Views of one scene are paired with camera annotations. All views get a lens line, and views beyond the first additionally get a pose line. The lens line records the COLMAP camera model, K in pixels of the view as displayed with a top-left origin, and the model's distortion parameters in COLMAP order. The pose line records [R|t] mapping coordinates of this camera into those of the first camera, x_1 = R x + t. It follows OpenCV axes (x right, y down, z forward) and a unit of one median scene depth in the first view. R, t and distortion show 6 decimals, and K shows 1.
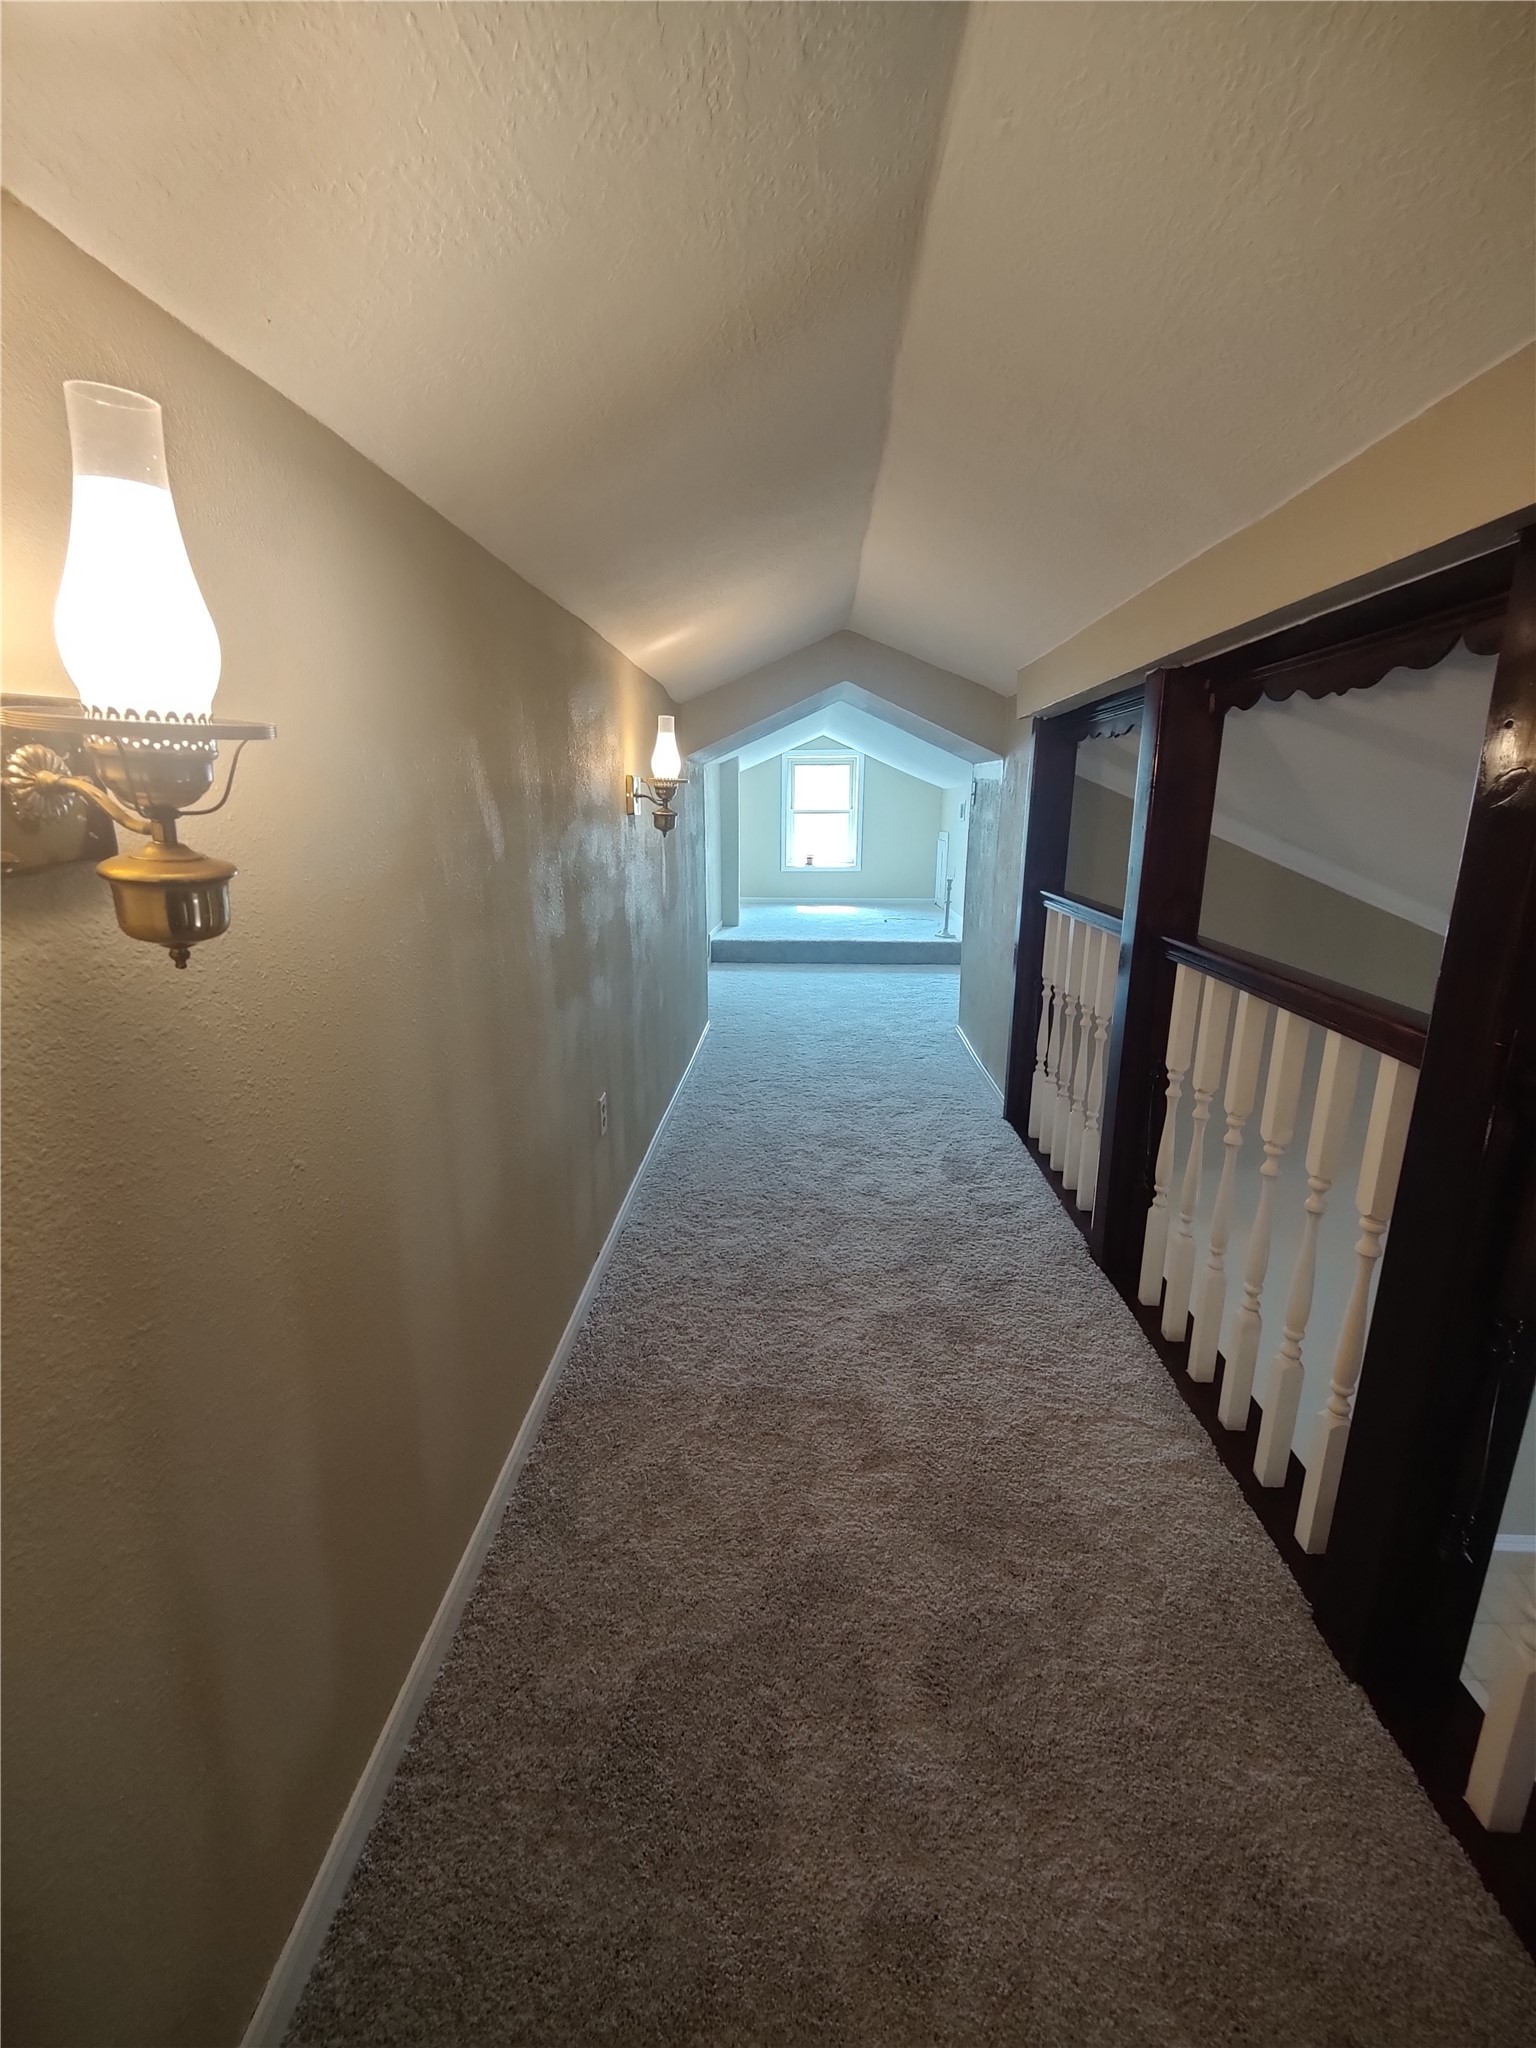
lens RADIAL K [[885.2, 0, 768.0], [0, 885.2, 1024.0], [0, 0, 1]] dist [0.021102, -0.016711]
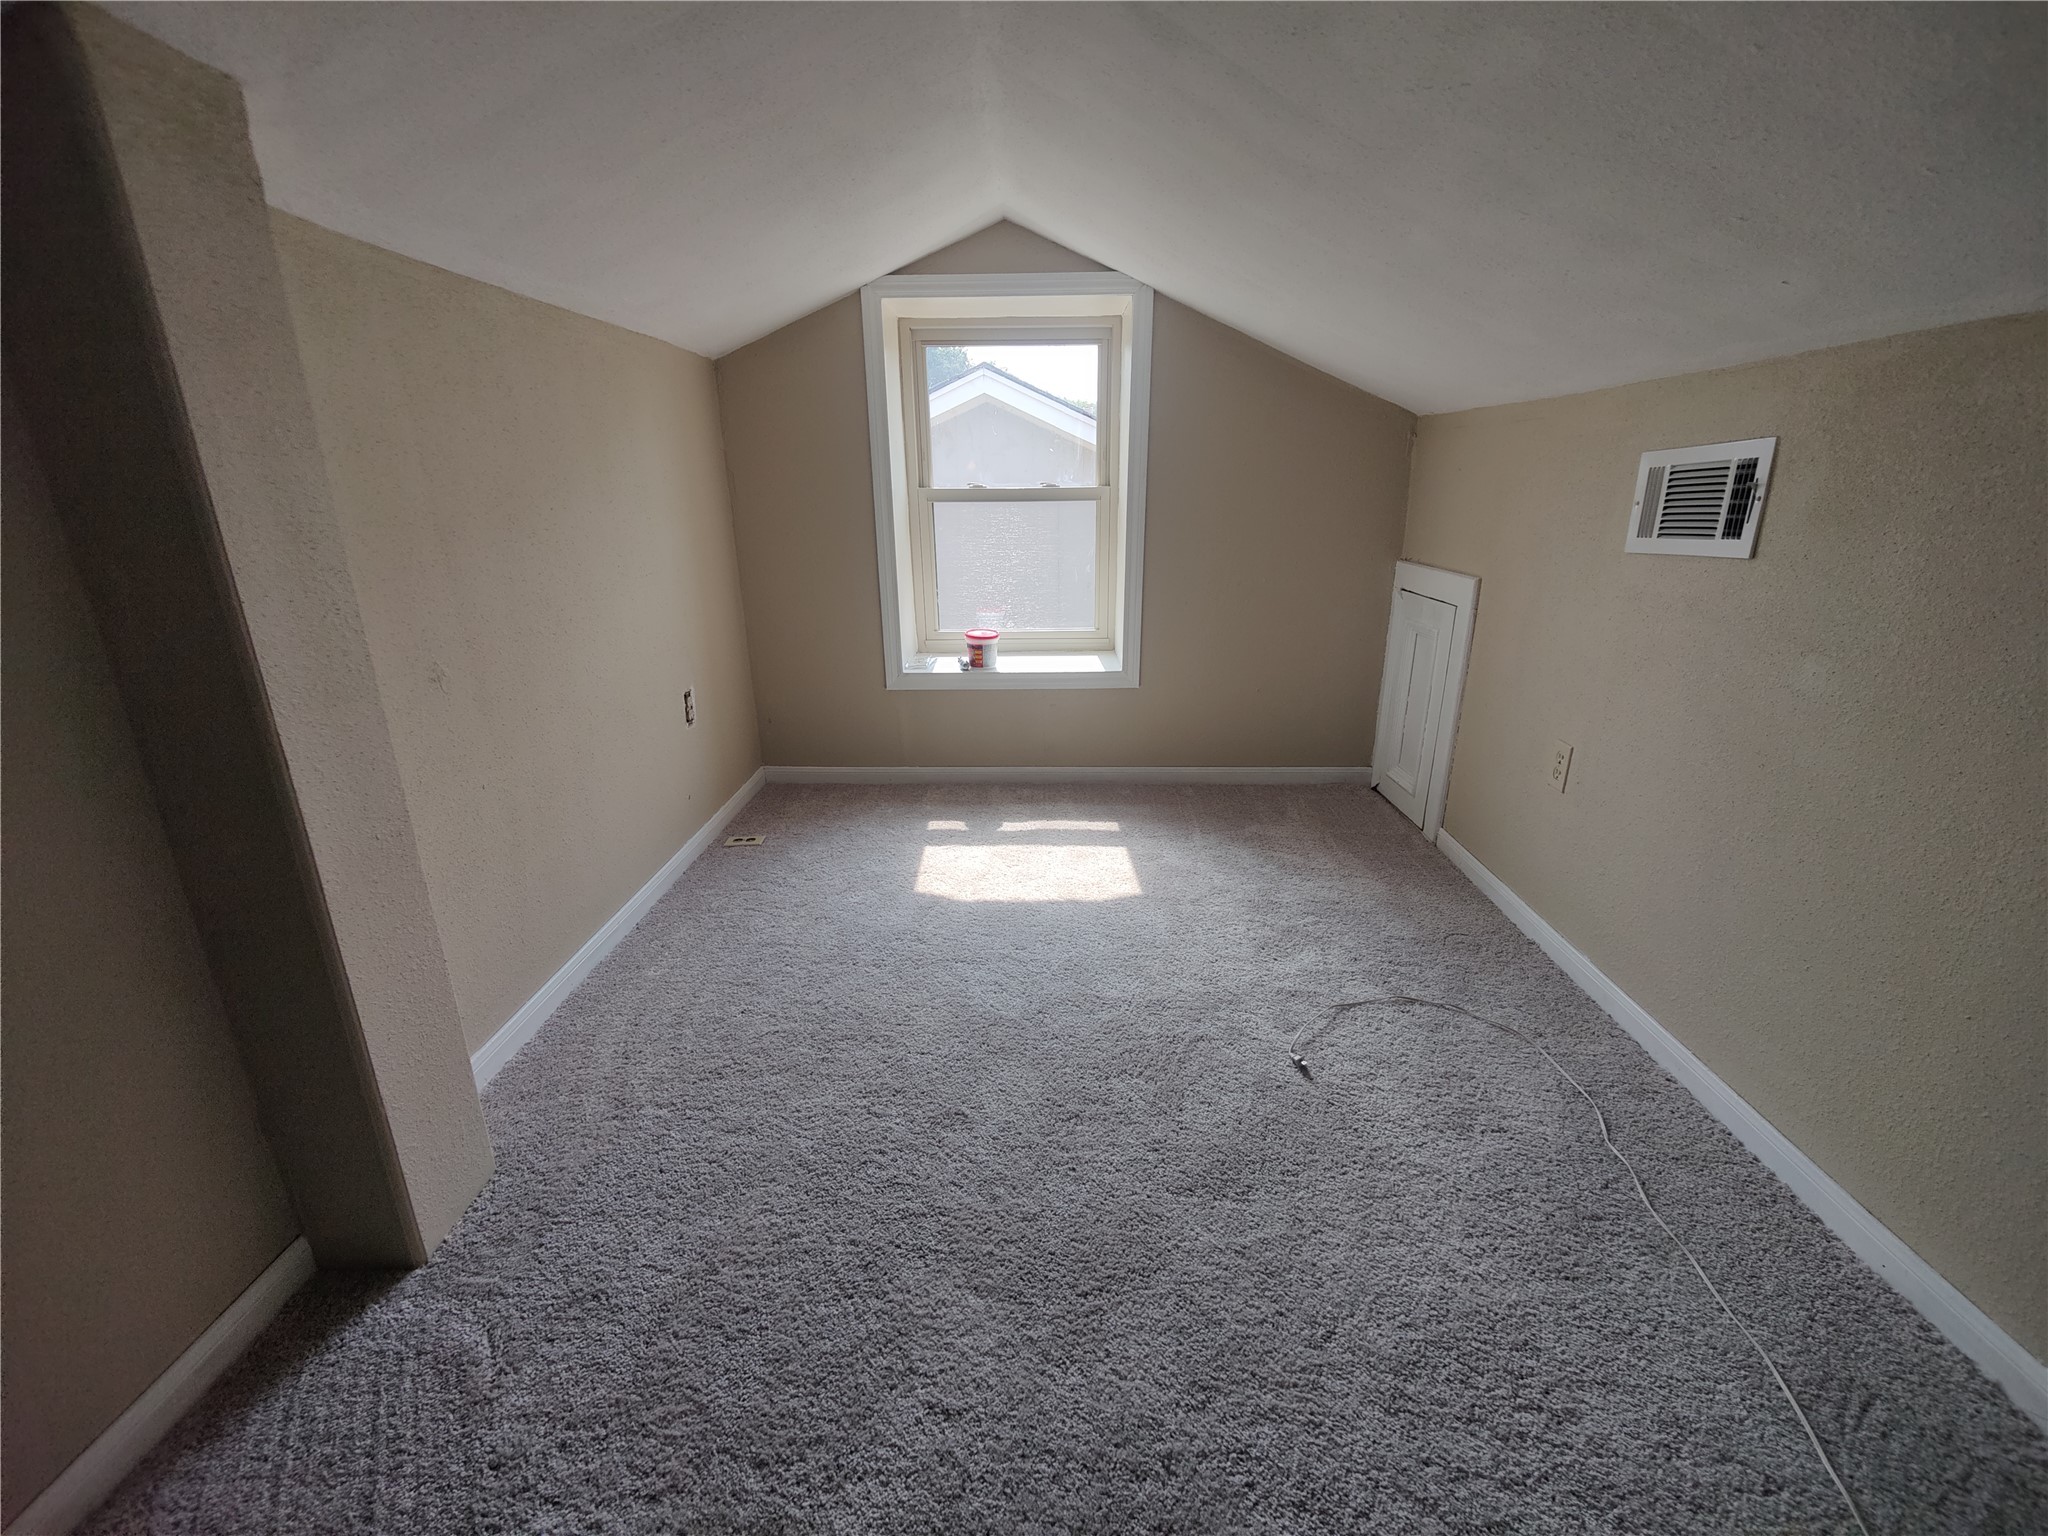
lens RADIAL K [[885.2, 0, 1038.3], [0, 885.2, 777.7], [0, 0, 1]] dist [0.021102, -0.016711]
pose [[0.999190, -0.017779, 0.036089, 0.056942], [0.014608, 0.996162, 0.086306, -0.168605], [-0.037485, -0.085709, 0.995615, 0.684369]]
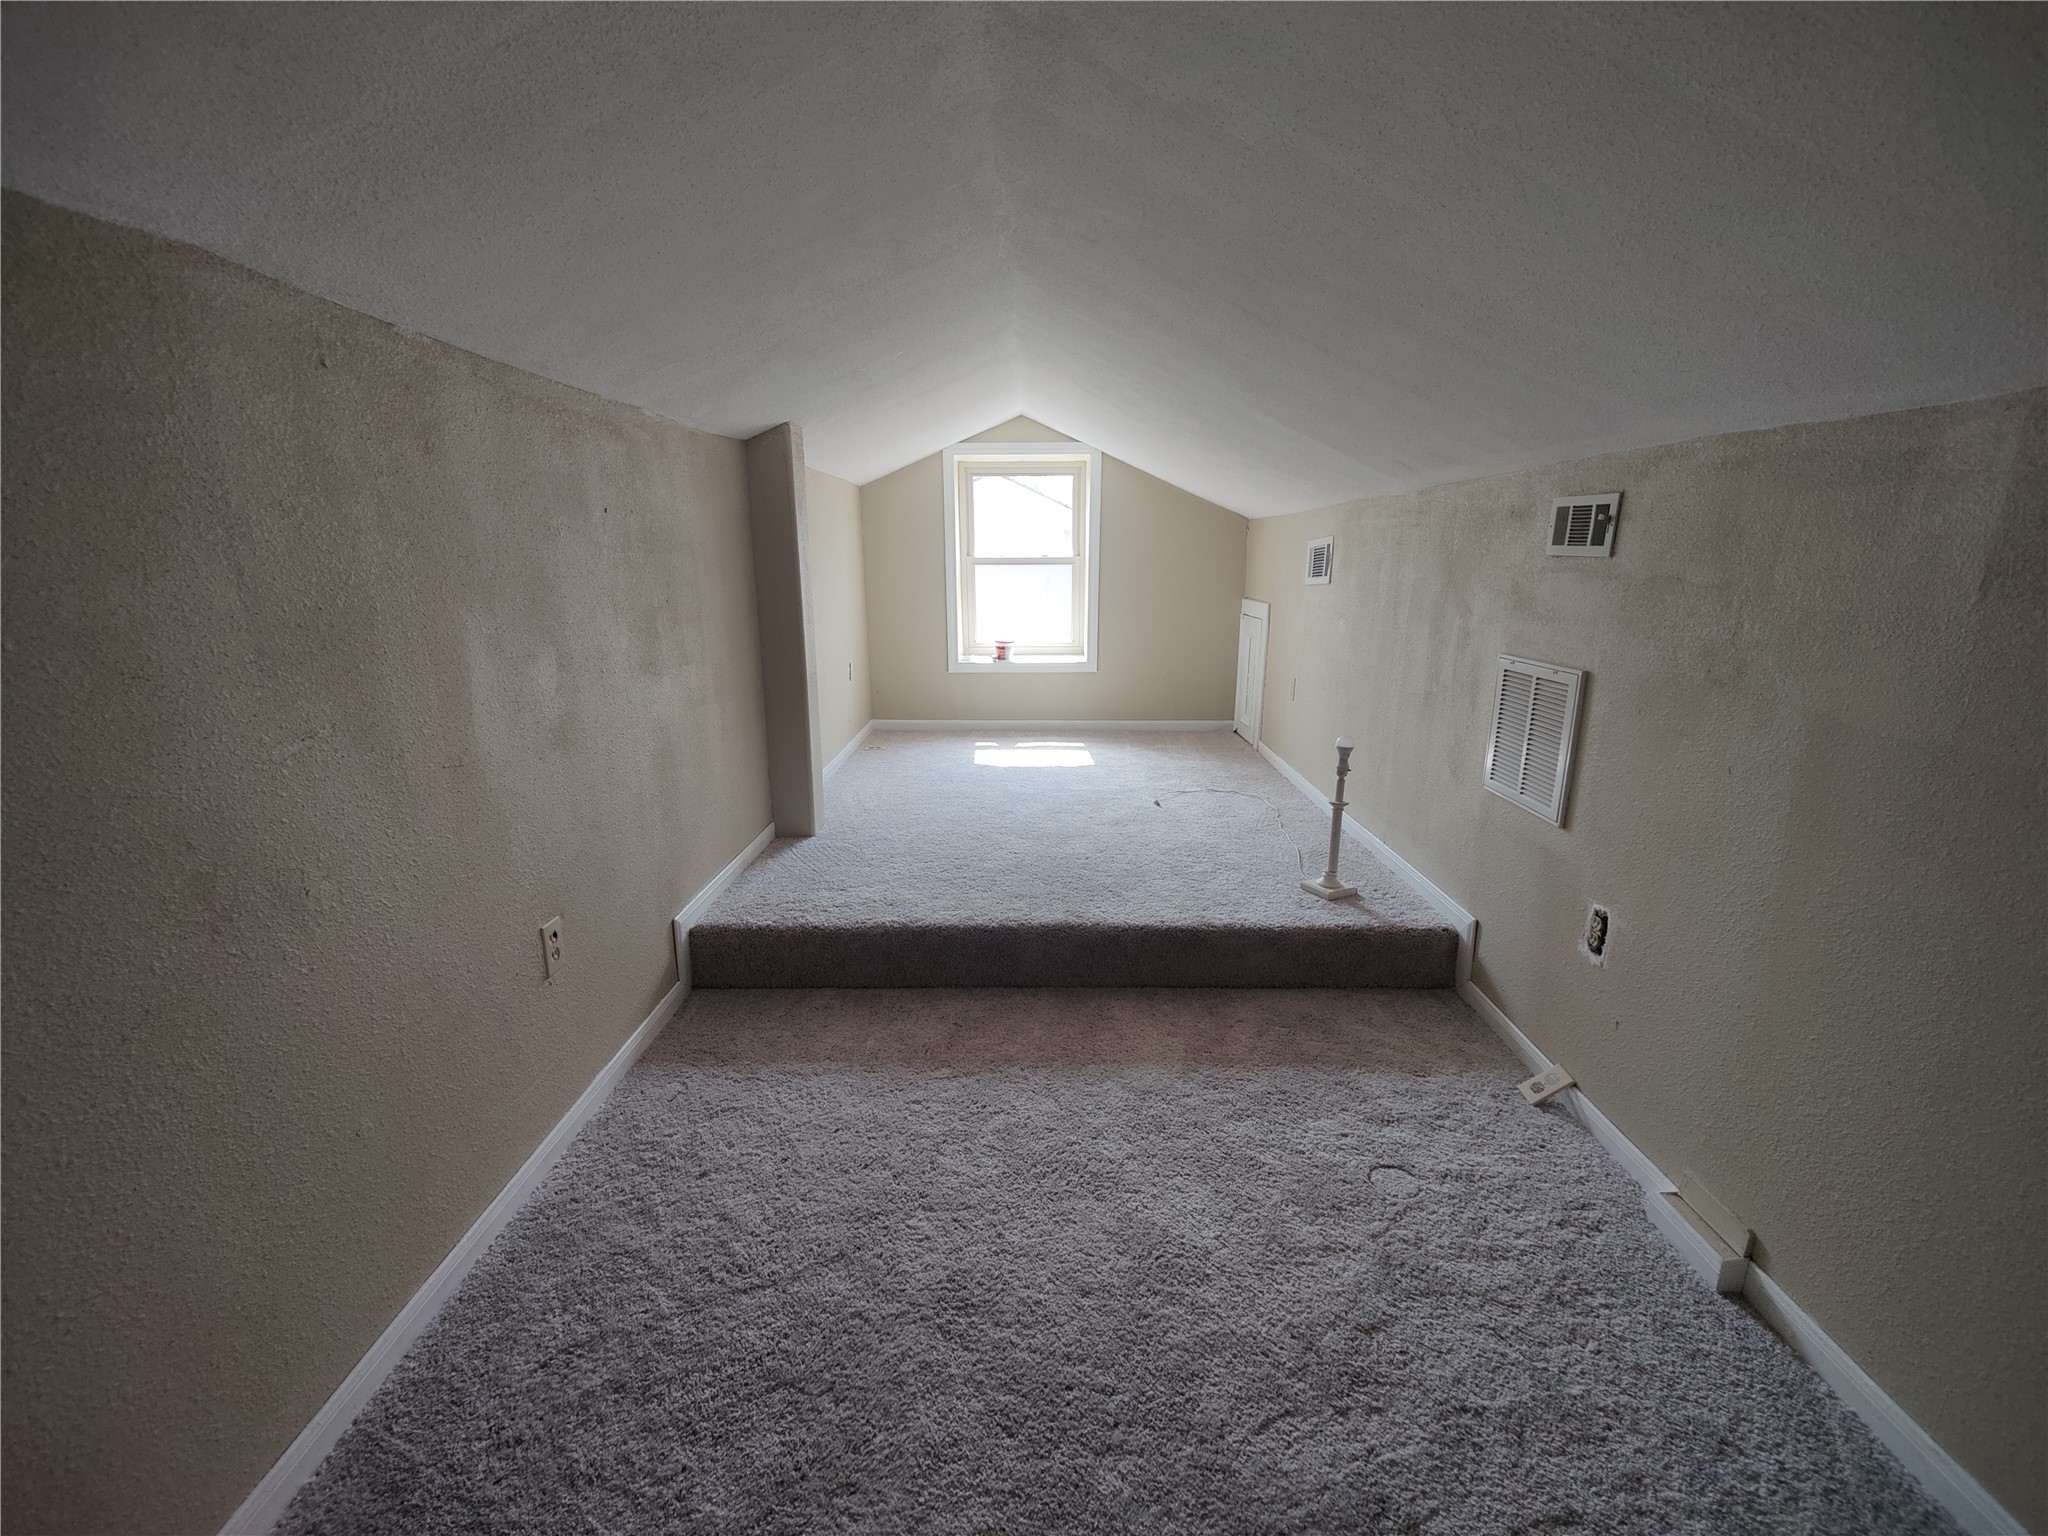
lens RADIAL K [[885.2, 0, 1038.3], [0, 885.2, 777.7], [0, 0, 1]] dist [0.021102, -0.016711]
pose [[0.998550, -0.012311, 0.052396, 0.040395], [0.011807, 0.999881, 0.009922, -0.114336], [-0.052512, -0.009288, 0.998577, 0.465051]]
